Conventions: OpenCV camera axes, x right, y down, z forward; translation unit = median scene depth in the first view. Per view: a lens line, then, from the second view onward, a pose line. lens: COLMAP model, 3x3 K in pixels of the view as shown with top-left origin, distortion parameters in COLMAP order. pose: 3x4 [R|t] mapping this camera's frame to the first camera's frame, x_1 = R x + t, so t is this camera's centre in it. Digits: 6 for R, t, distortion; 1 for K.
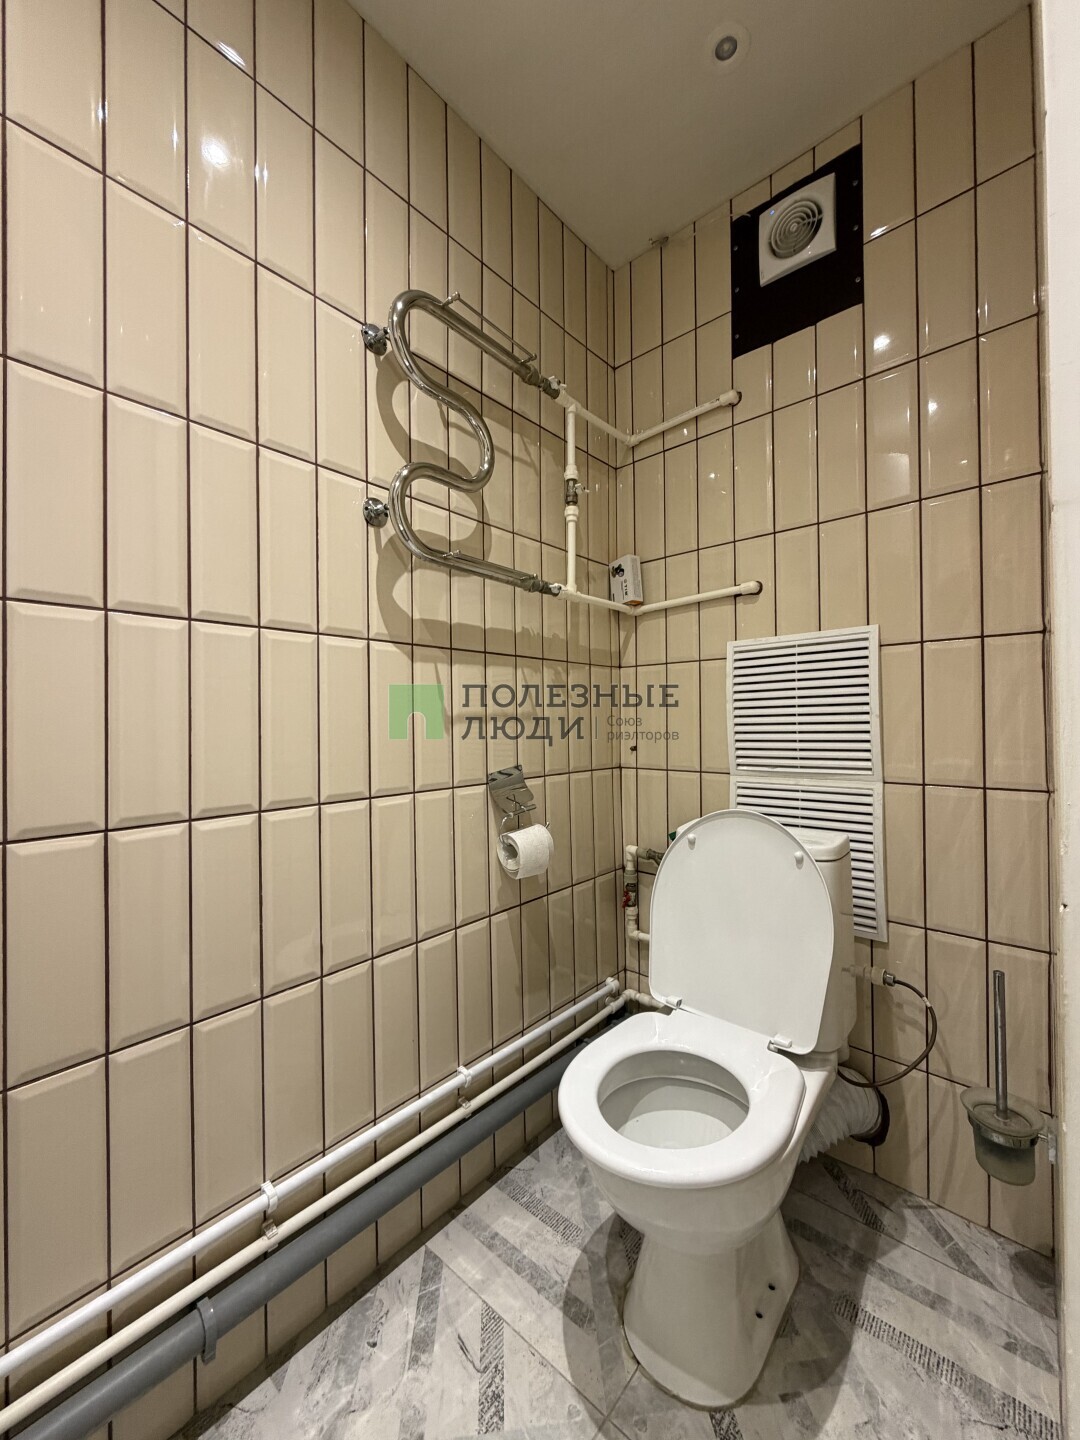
lens RADIAL K [[573.2, 0, 542.4], [0, 573.2, 715.4], [0, 0, 1]] dist [0.000970, 0.000194]
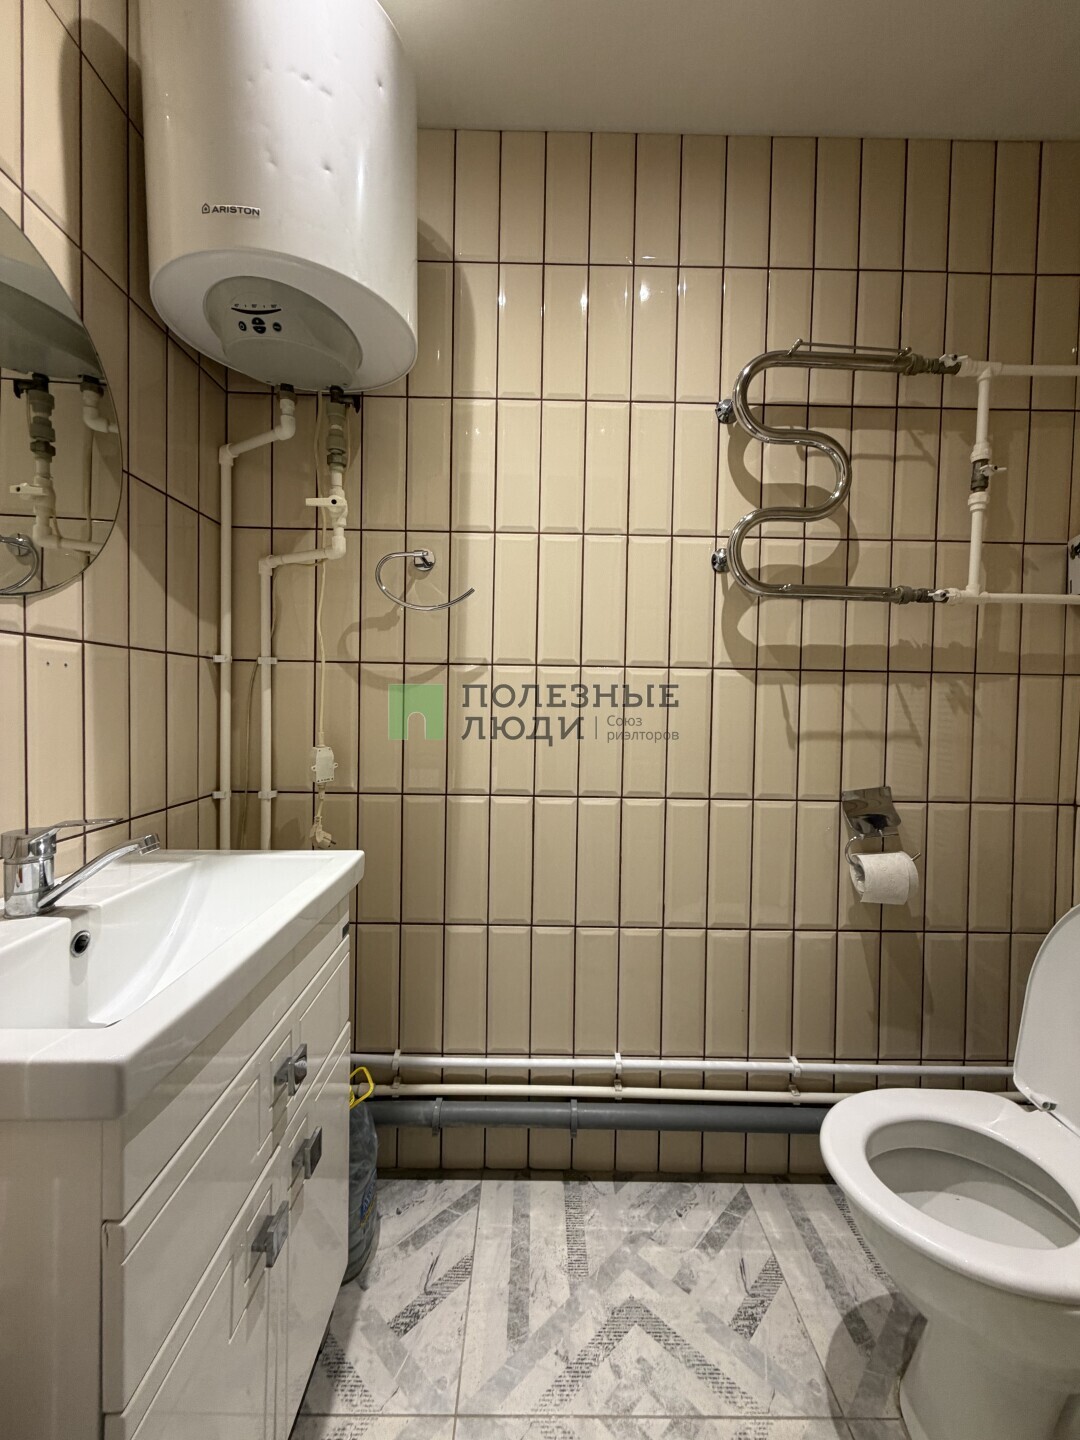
lens RADIAL K [[573.6, 0, 542.2], [0, 573.6, 716.4], [0, 0, 1]] dist [-0.000991, 0.000035]
pose [[0.663279, 0.044057, -0.747074, 0.305313], [-0.018707, 0.998930, 0.042301, -0.063089], [0.748138, -0.014082, 0.663394, -0.060888]]
